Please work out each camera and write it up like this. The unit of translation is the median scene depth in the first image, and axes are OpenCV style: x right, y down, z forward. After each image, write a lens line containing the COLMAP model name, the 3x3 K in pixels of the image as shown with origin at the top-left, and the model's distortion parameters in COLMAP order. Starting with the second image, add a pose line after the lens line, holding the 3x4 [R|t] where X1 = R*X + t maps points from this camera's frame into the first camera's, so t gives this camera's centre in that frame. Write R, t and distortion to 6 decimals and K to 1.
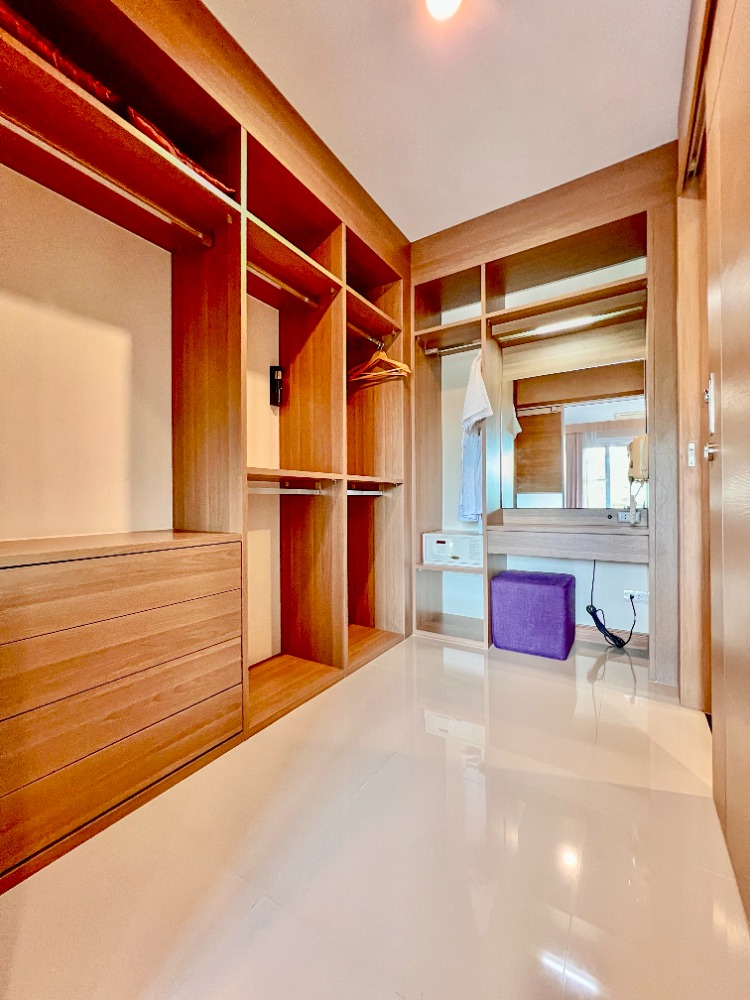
lens RADIAL K [[401.0, 0, 378.0], [0, 401.0, 500.4], [0, 0, 1]] dist [-0.002484, 0.000513]
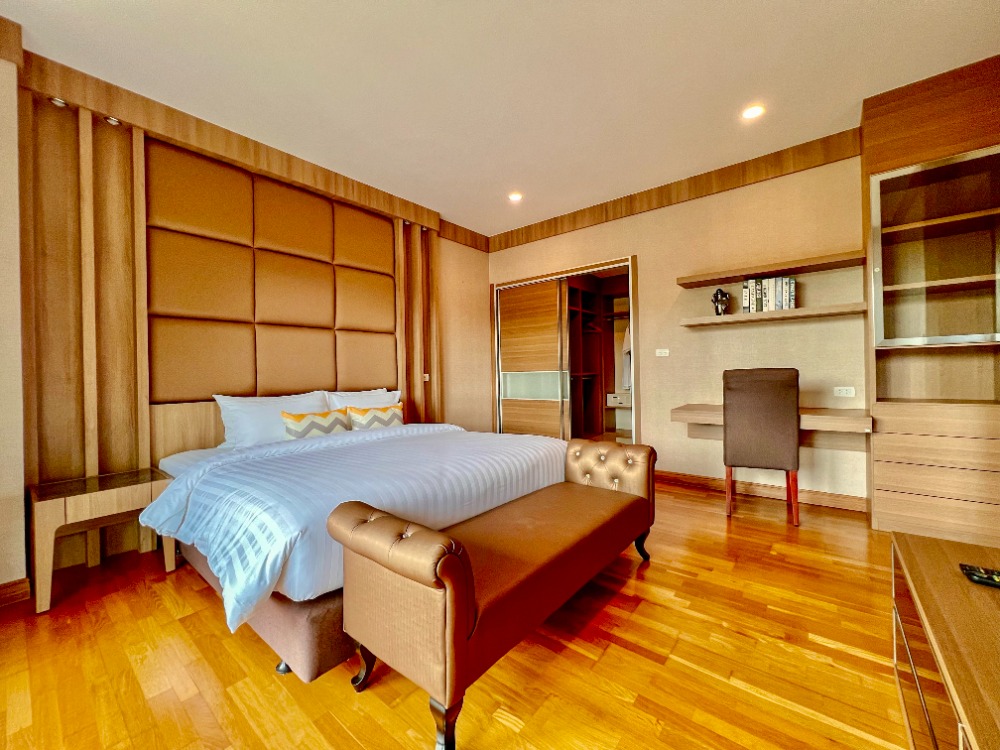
lens RADIAL K [[401.0, 0, 499.4], [0, 401.0, 372.6], [0, 0, 1]] dist [-0.002484, 0.000513]
pose [[0.992599, -0.013801, -0.120647, -0.264359], [0.013577, 0.999904, -0.002674, -0.055164], [0.120673, 0.001016, 0.992692, -1.645254]]
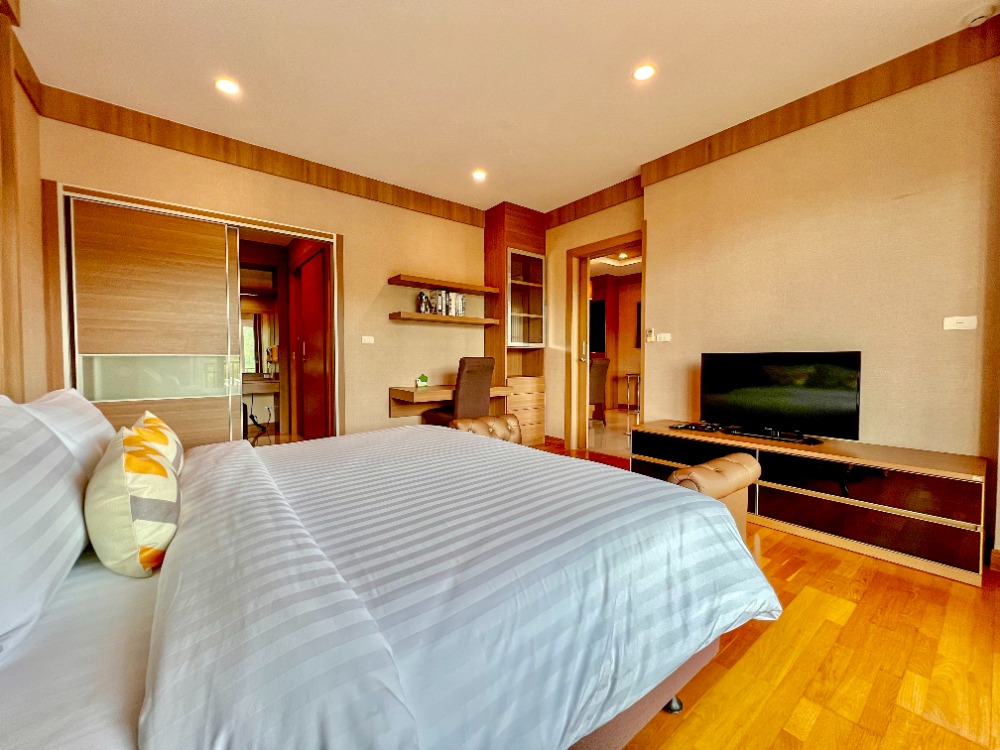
lens RADIAL K [[401.0, 0, 499.4], [0, 401.0, 372.6], [0, 0, 1]] dist [-0.002484, 0.000513]
pose [[0.333390, -0.023652, 0.942492, -1.120110], [0.001228, 0.999695, 0.024653, -0.036403], [-0.942788, -0.007061, 0.333317, -1.094037]]
